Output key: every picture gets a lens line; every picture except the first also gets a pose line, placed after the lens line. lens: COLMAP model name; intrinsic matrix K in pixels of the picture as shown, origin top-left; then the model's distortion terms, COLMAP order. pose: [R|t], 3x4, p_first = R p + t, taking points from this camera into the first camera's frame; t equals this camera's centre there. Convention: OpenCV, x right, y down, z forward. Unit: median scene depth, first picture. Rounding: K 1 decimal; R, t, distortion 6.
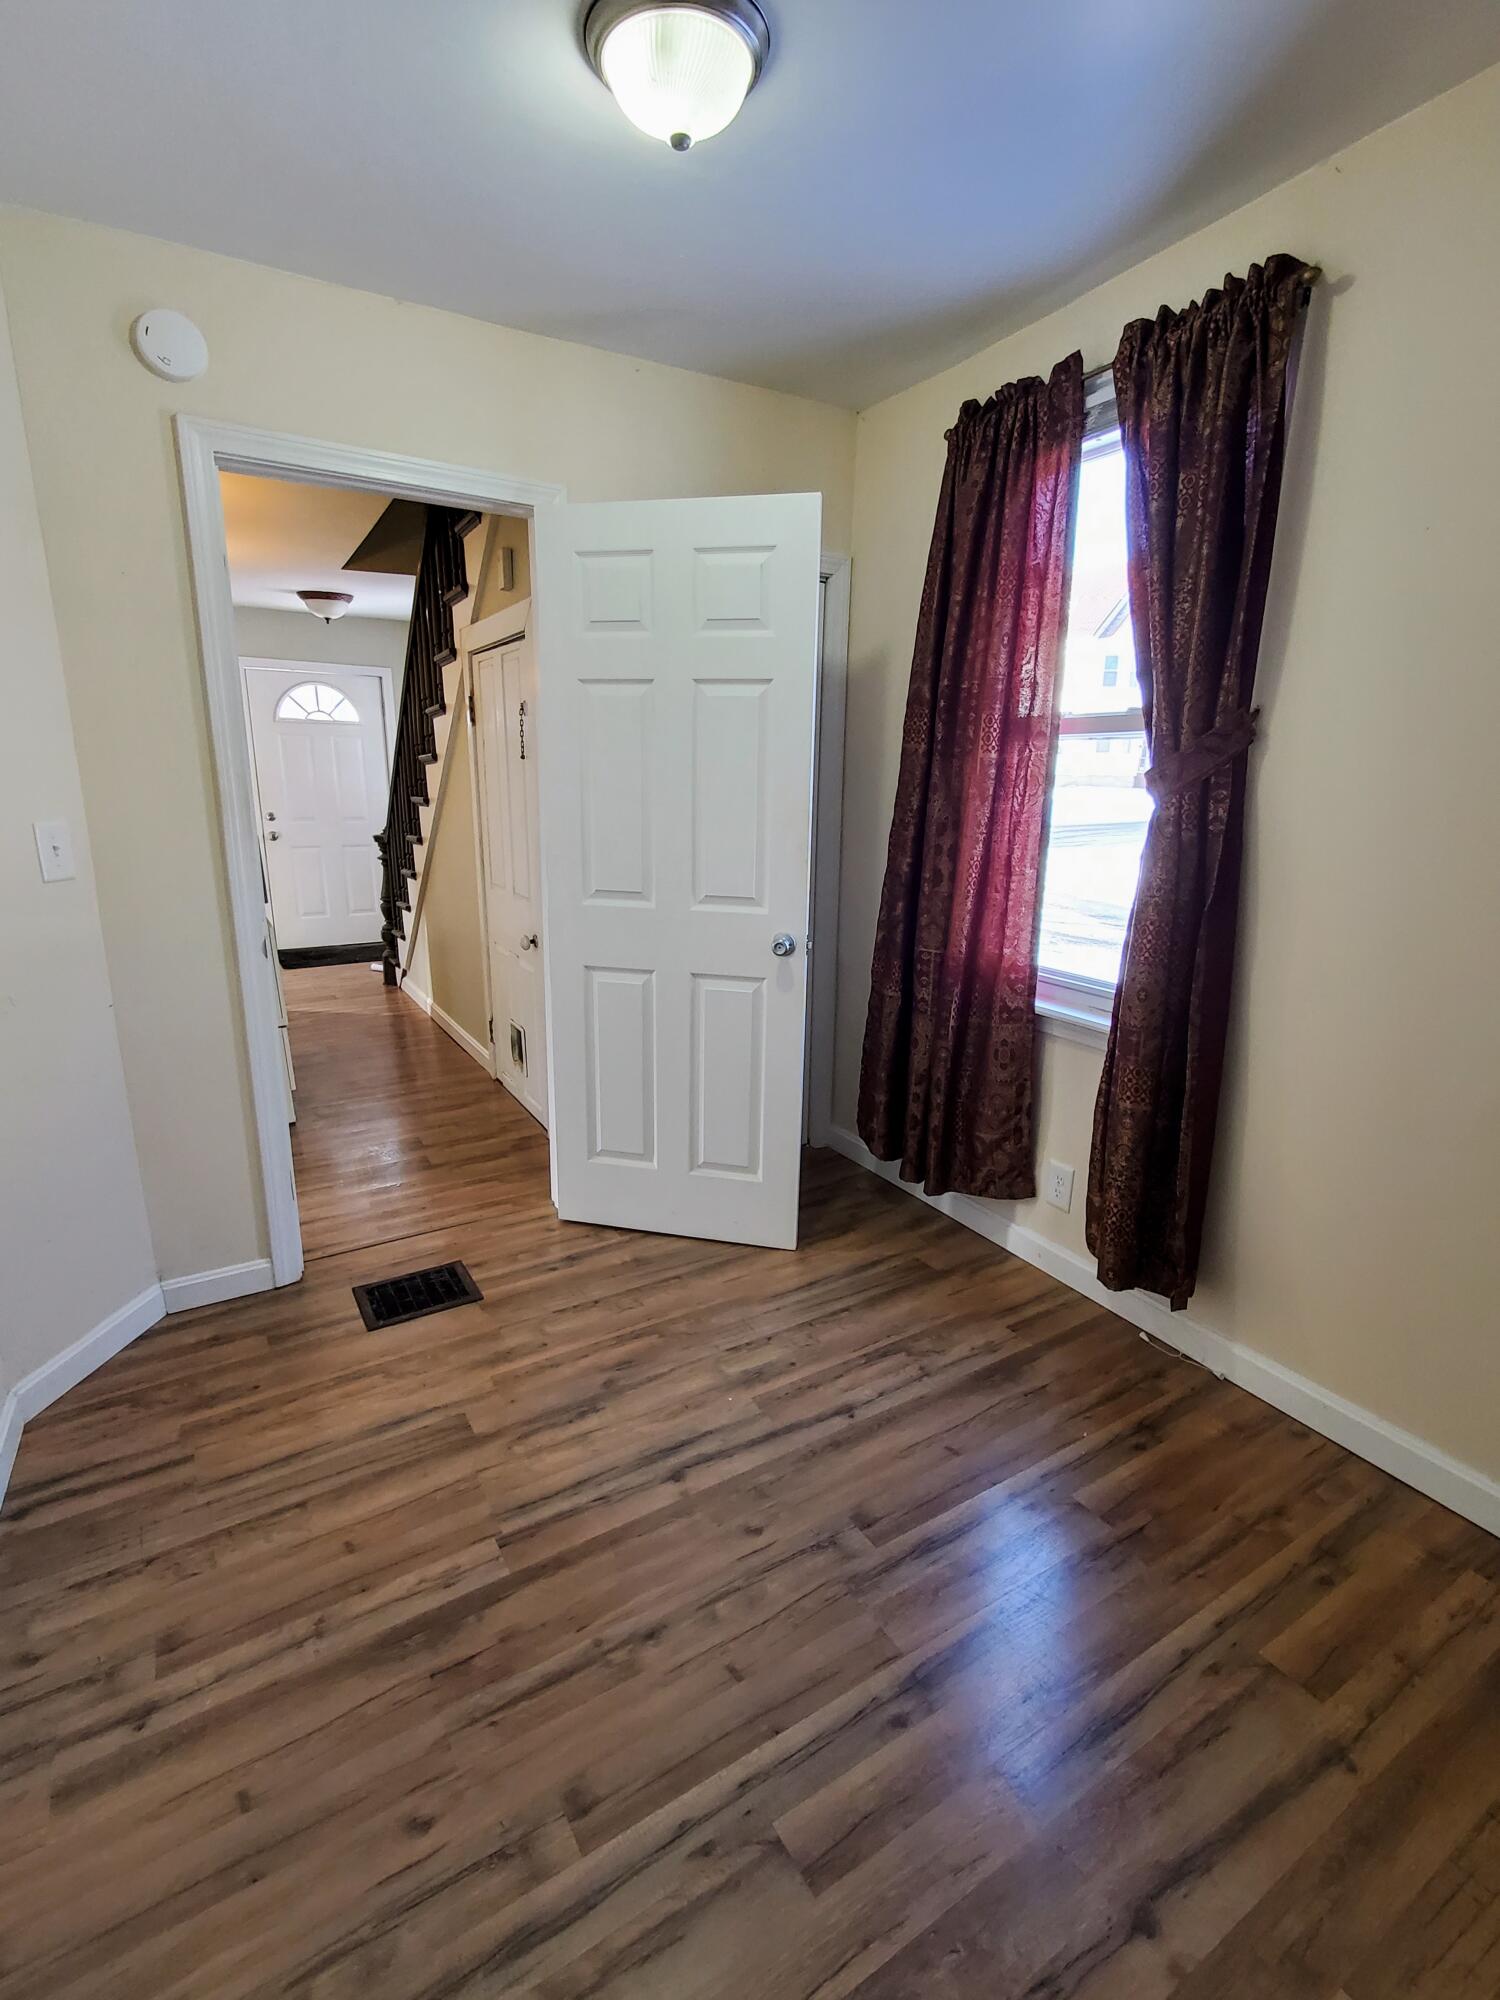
lens RADIAL K [[938.1, 0, 783.0], [0, 938.1, 987.1], [0, 0, 1]] dist [0.000487, 0.002738]
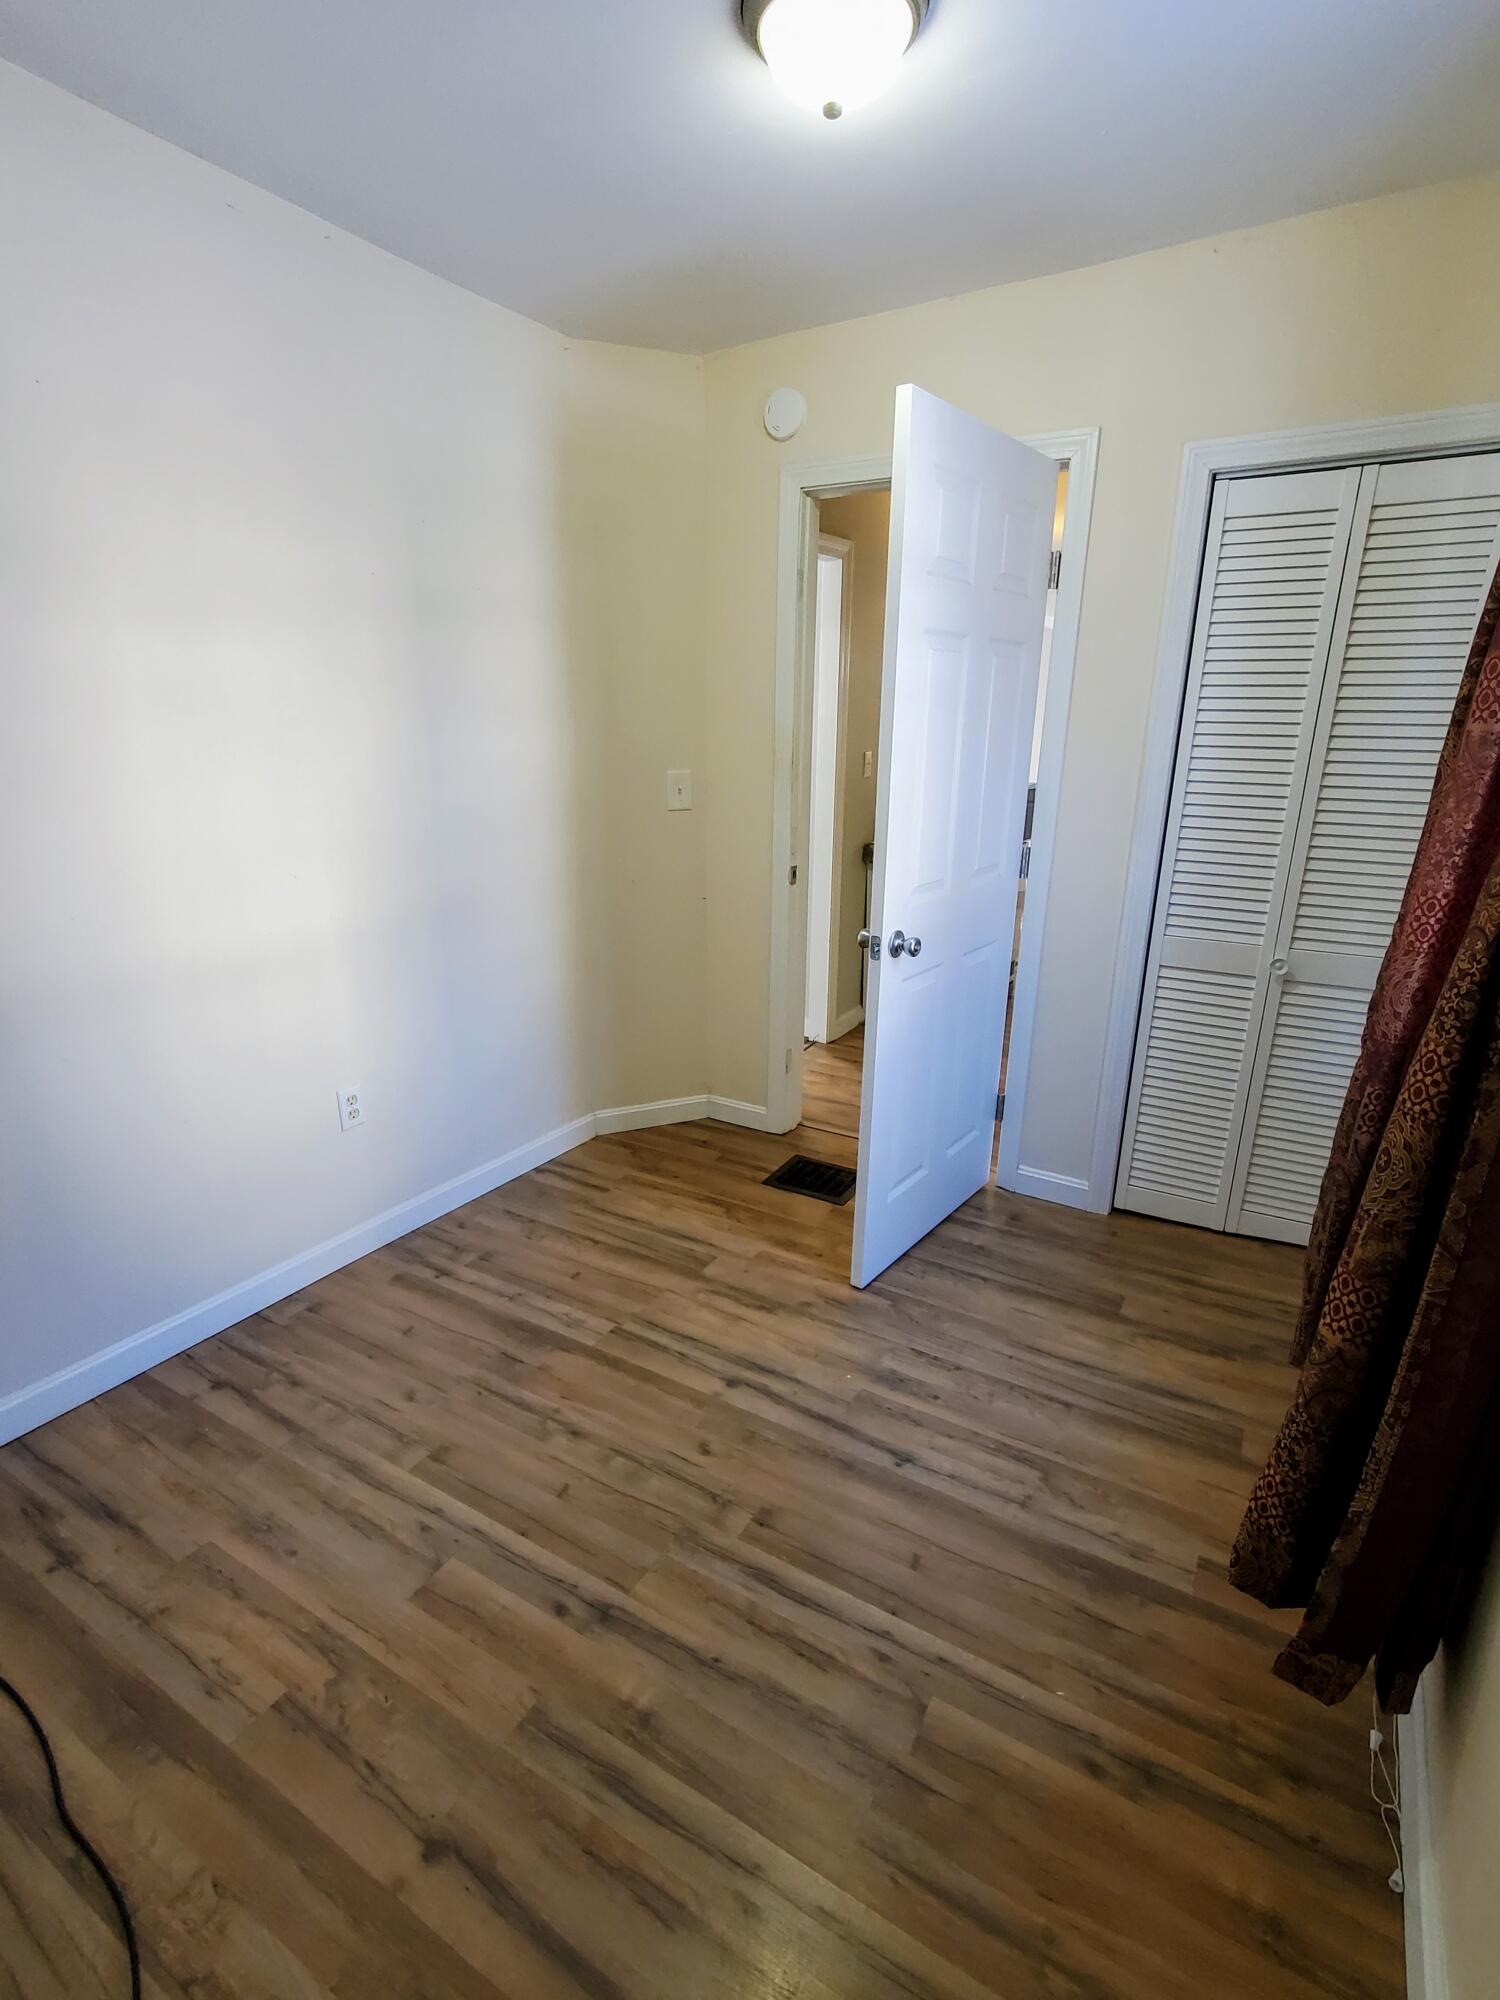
lens RADIAL K [[963.8, 0, 755.3], [0, 963.8, 1049.3], [0, 0, 1]] dist [0.000242, -0.000299]
pose [[0.451424, 0.284589, -0.845710, 0.767388], [-0.197355, 0.956148, 0.216408, -0.103372], [0.870211, 0.069213, 0.487793, 0.465355]]
